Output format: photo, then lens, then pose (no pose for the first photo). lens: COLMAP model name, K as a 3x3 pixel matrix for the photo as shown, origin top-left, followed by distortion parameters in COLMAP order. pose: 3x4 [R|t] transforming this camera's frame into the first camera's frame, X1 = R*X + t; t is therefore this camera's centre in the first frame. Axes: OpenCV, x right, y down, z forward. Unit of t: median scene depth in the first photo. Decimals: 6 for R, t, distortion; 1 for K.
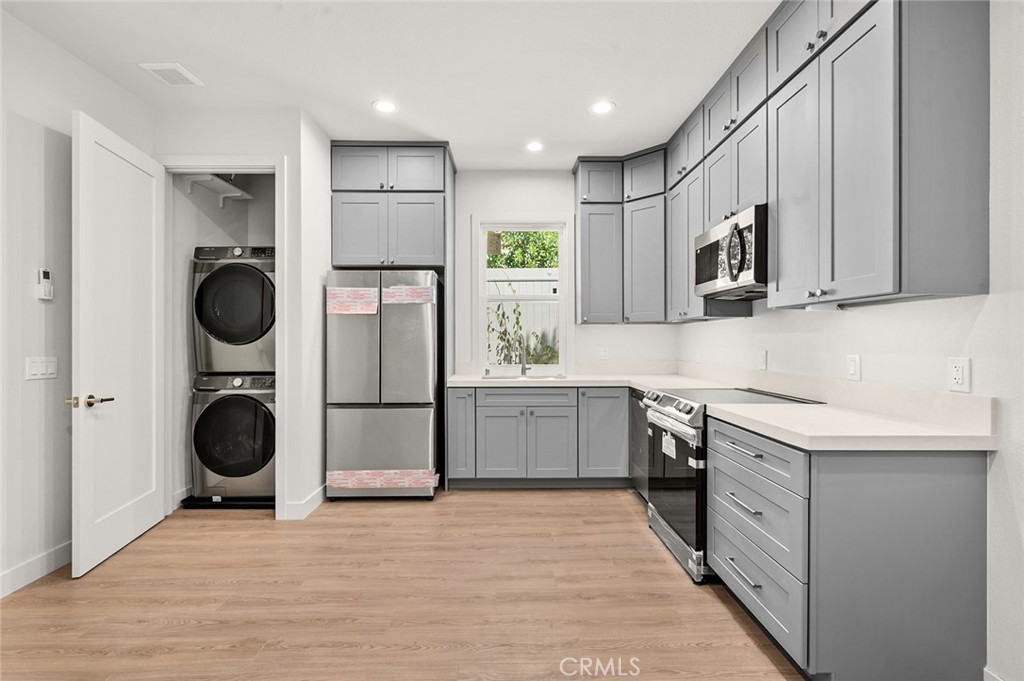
lens RADIAL K [[460.9, 0, 508.2], [0, 460.9, 340.2], [0, 0, 1]] dist [0.003711, 0.000347]
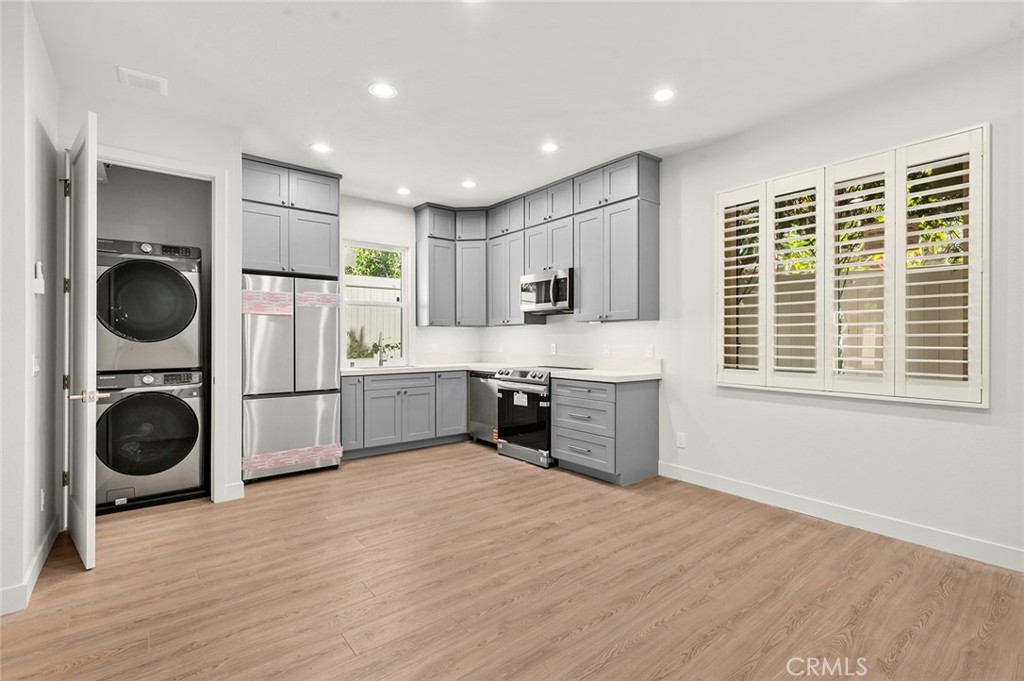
lens RADIAL K [[460.9, 0, 512.1], [0, 460.9, 338.7], [0, 0, 1]] dist [0.003711, 0.000347]
pose [[0.790589, 0.000958, 0.612346, -0.586638], [0.000226, 0.999998, -0.001856, 0.005132], [-0.612347, 0.001605, 0.790587, -0.271069]]
